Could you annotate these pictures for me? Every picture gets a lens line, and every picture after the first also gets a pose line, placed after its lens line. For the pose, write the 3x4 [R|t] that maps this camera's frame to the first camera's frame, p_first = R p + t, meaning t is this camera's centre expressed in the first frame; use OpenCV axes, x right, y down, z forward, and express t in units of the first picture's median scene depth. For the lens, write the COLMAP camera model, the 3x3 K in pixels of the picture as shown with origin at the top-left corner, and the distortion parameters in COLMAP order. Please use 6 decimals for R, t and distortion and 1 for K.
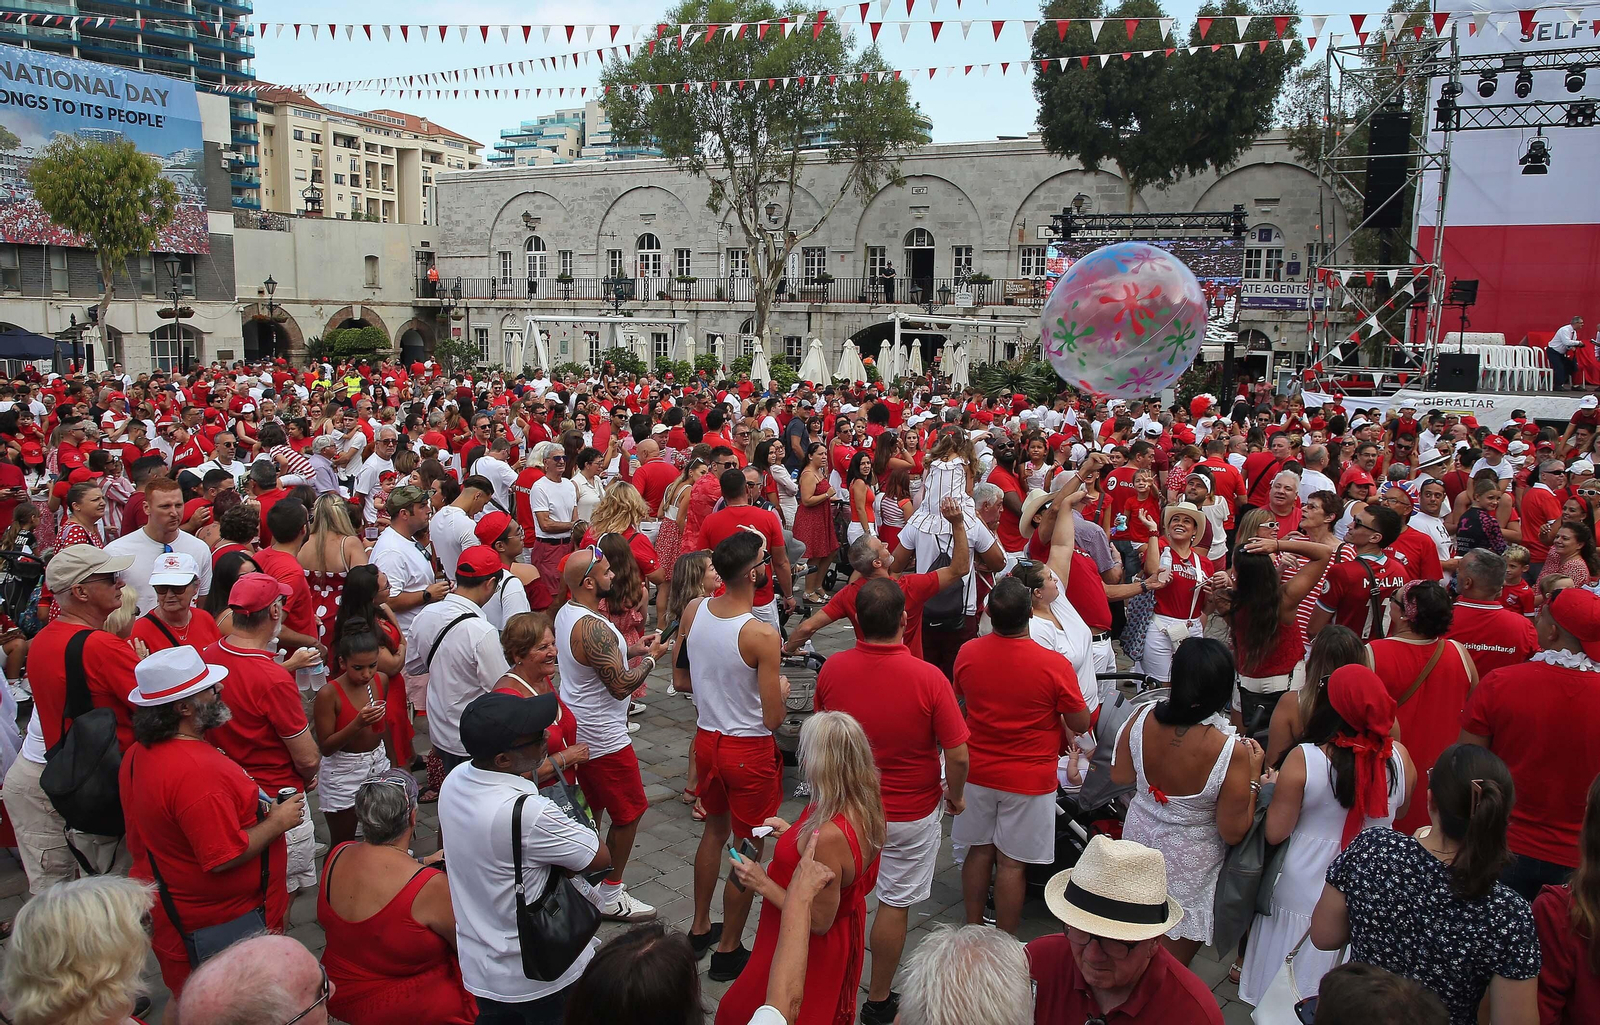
lens RADIAL K [[1144.0, 0, 803.7], [0, 1144.0, 518.4], [0, 0, 1]] dist [-0.063637, 0.028039]
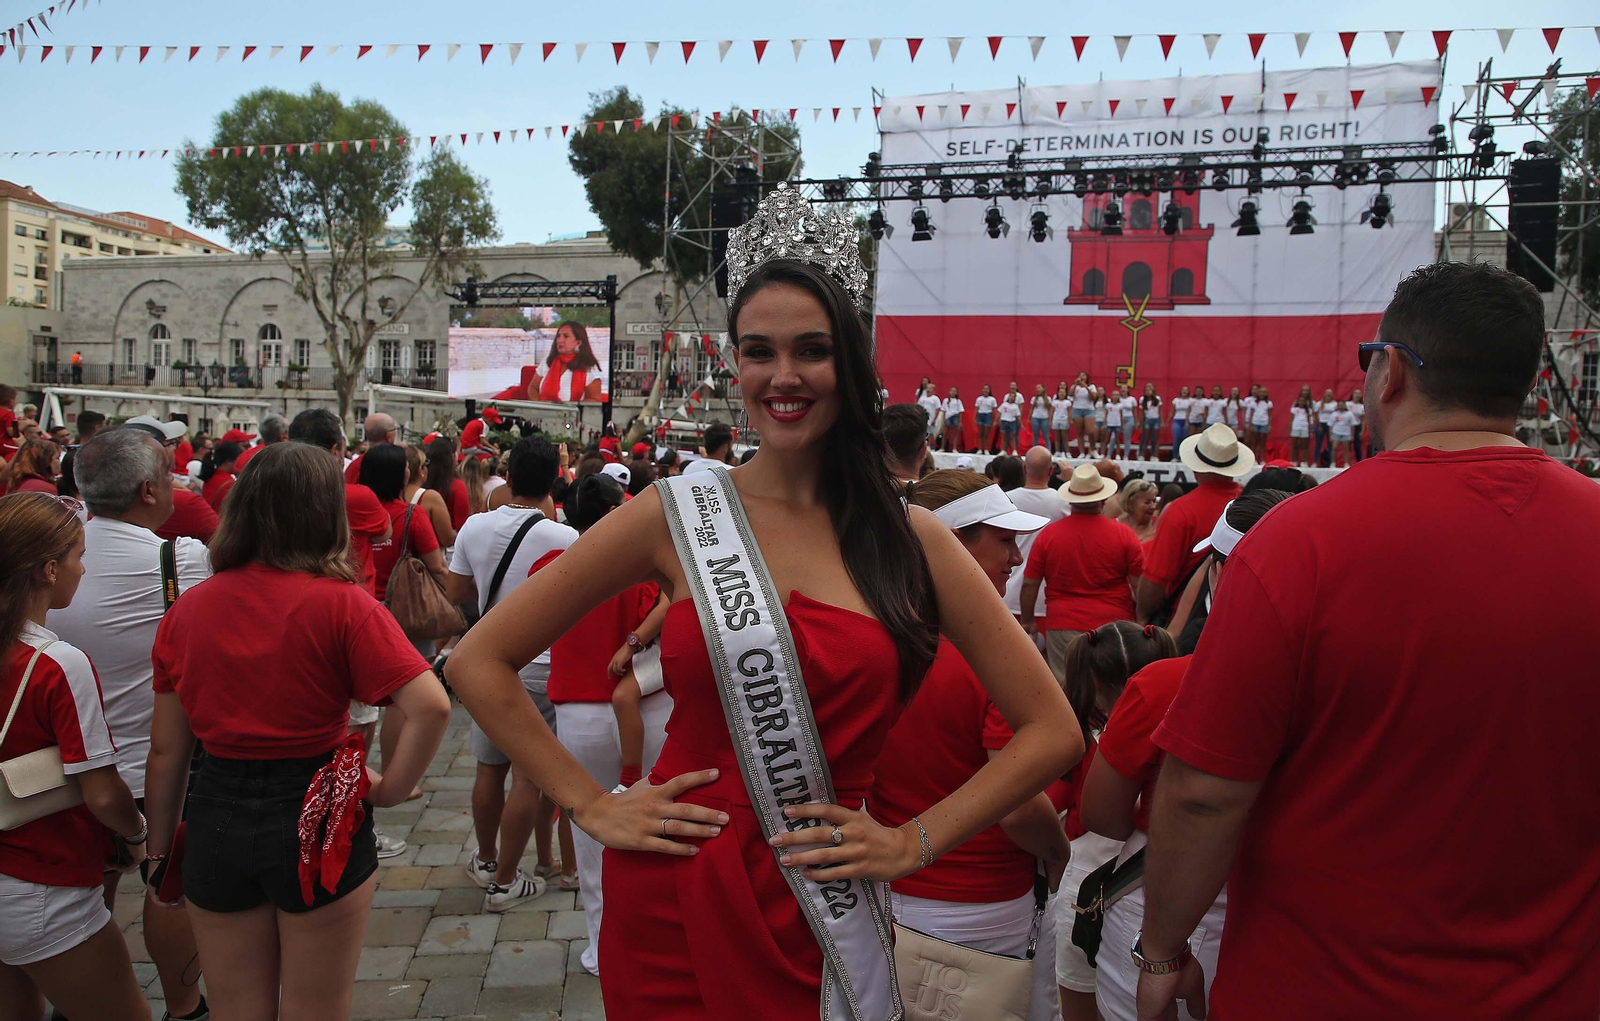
lens RADIAL K [[1105.0, 0, 800.9], [0, 1105.0, 501.8], [0, 0, 1]] dist [-0.066833, 0.013687]
pose [[0.981846, 0.007500, 0.189532, 0.179520], [0.014180, 0.993519, -0.112775, 0.026316], [-0.189150, 0.113415, 0.975377, -0.009728]]
